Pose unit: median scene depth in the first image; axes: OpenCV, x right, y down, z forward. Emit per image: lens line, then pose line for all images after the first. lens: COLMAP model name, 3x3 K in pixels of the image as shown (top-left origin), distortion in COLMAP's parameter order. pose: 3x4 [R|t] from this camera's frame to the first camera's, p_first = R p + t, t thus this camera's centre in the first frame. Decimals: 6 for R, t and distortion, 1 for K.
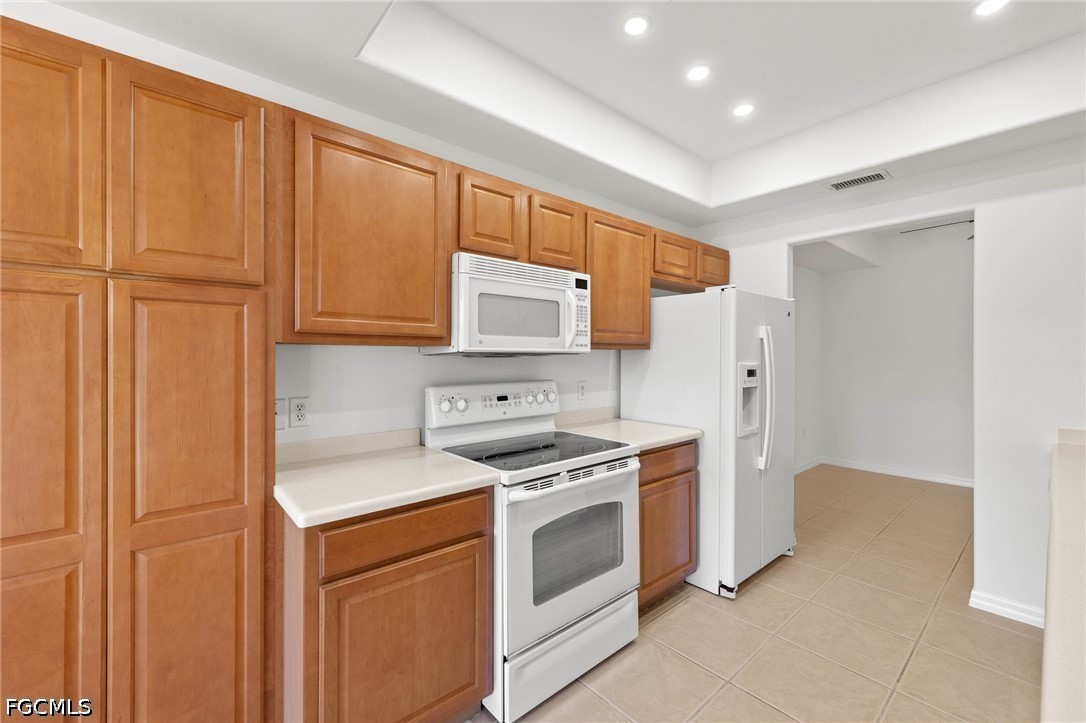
lens RADIAL K [[451.9, 0, 550.9], [0, 451.9, 356.6], [0, 0, 1]] dist [0.003197, -0.001786]
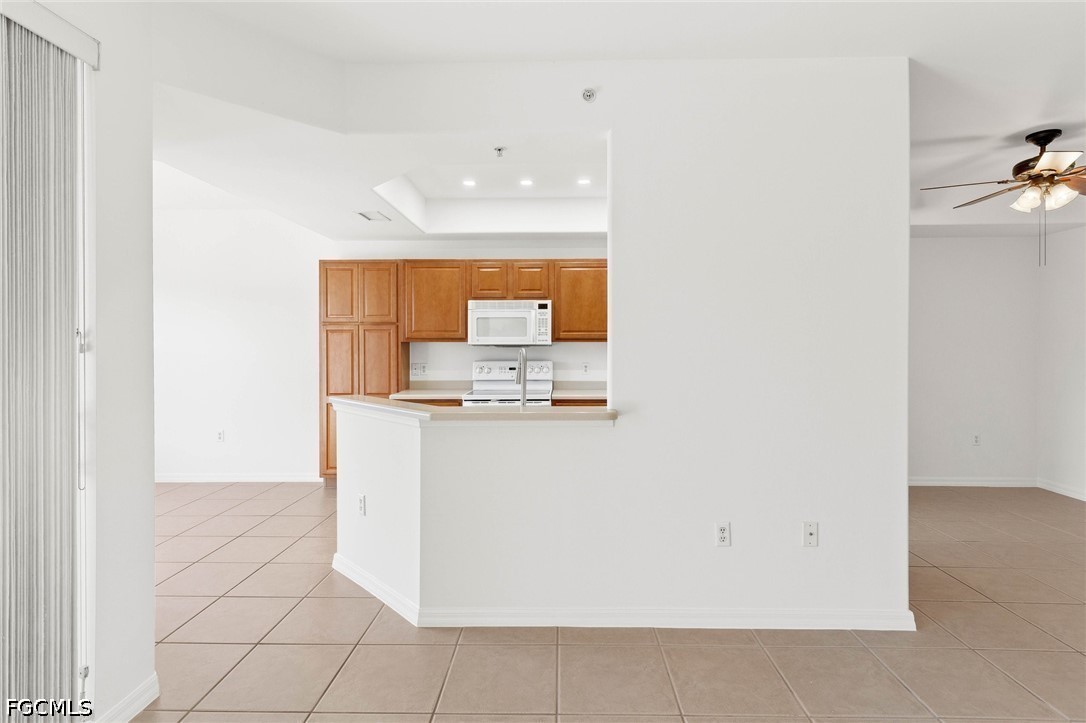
lens RADIAL K [[553.9, 0, 539.9], [0, 553.9, 348.2], [0, 0, 1]] dist [-0.000989, 0.000613]
pose [[0.721985, -0.000490, -0.691909, 1.909975], [0.002407, 0.999995, 0.001804, 0.002147], [0.691905, -0.002968, 0.721983, -0.721991]]
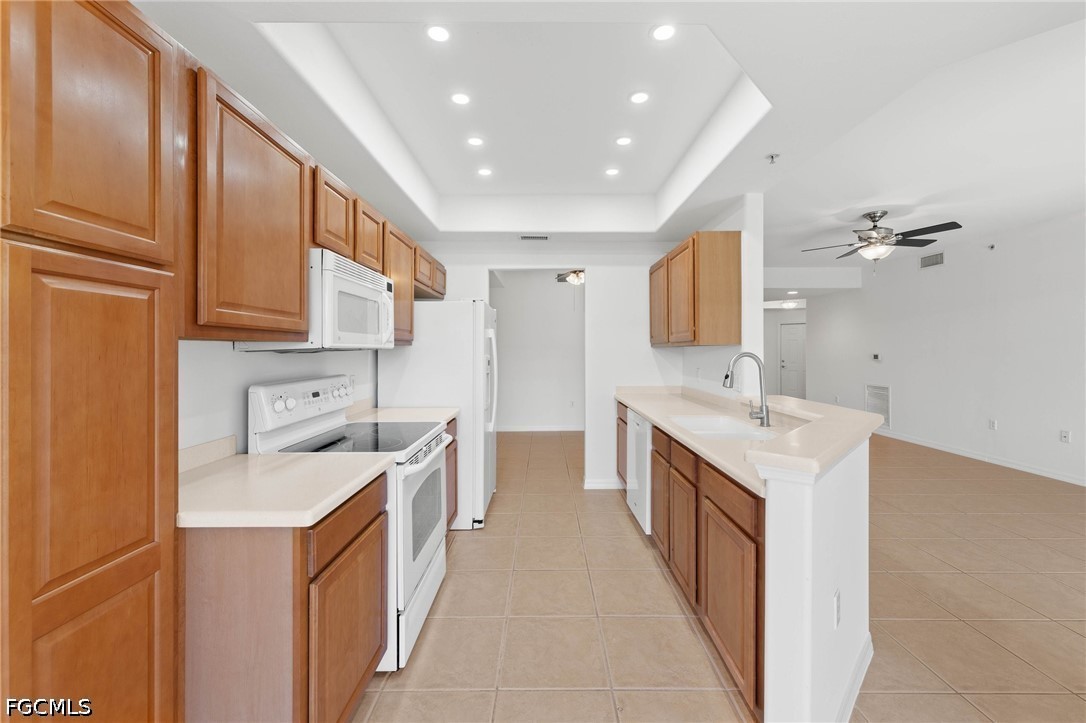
lens RADIAL K [[428.7, 0, 554.3], [0, 428.7, 354.8], [0, 0, 1]] dist [0.002415, -0.000630]
pose [[0.648672, -0.012860, 0.760959, -0.582565], [0.006285, 0.999914, 0.011541, -0.003089], [-0.761042, -0.002704, 0.648697, -0.010299]]
